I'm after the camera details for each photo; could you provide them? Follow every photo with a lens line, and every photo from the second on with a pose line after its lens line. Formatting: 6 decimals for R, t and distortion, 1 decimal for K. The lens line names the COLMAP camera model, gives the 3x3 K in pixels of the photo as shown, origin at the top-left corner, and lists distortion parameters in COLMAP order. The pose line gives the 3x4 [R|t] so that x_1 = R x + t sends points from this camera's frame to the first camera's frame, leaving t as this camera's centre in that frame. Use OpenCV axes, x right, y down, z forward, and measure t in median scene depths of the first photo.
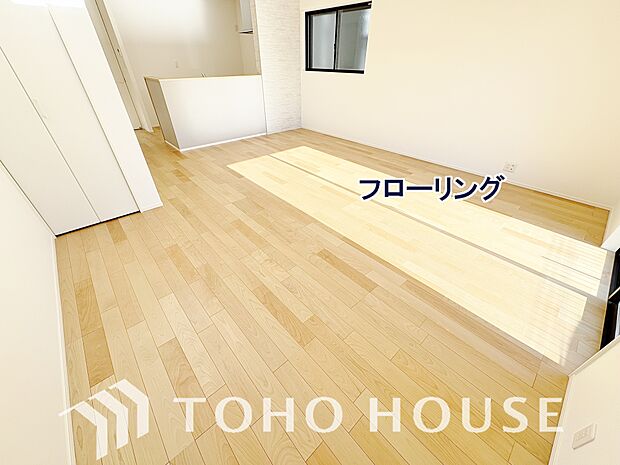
lens RADIAL K [[248.5, 0, 310.2], [0, 248.5, 233.2], [0, 0, 1]] dist [0.001917, -0.001273]
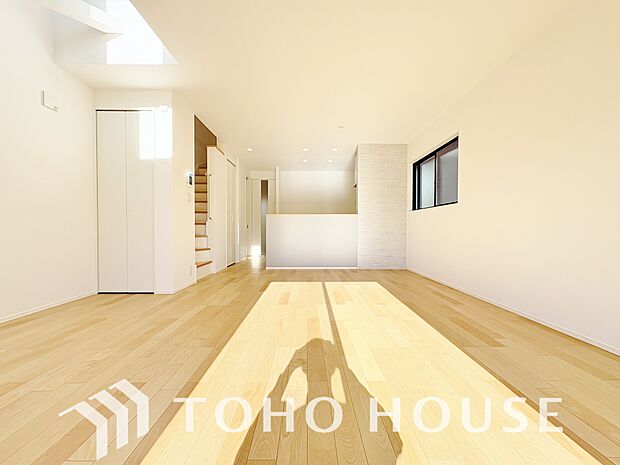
lens RADIAL K [[248.5, 0, 309.9], [0, 248.5, 232.9], [0, 0, 1]] dist [0.001917, -0.001273]
pose [[0.745915, 0.008315, -0.665989, 0.483876], [-0.384190, 0.822175, -0.420032, -0.086350], [0.544067, 0.569175, 0.616467, 0.419448]]
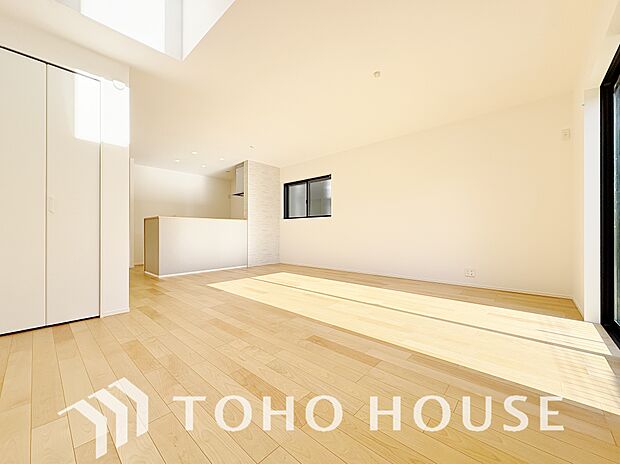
lens RADIAL K [[248.5, 0, 310.1], [0, 248.5, 231.6], [0, 0, 1]] dist [0.001917, -0.001273]
pose [[0.994262, -0.004075, 0.106899, -0.032162], [0.065410, 0.813872, -0.577351, 0.178608], [-0.084649, 0.581030, 0.809468, 0.042790]]
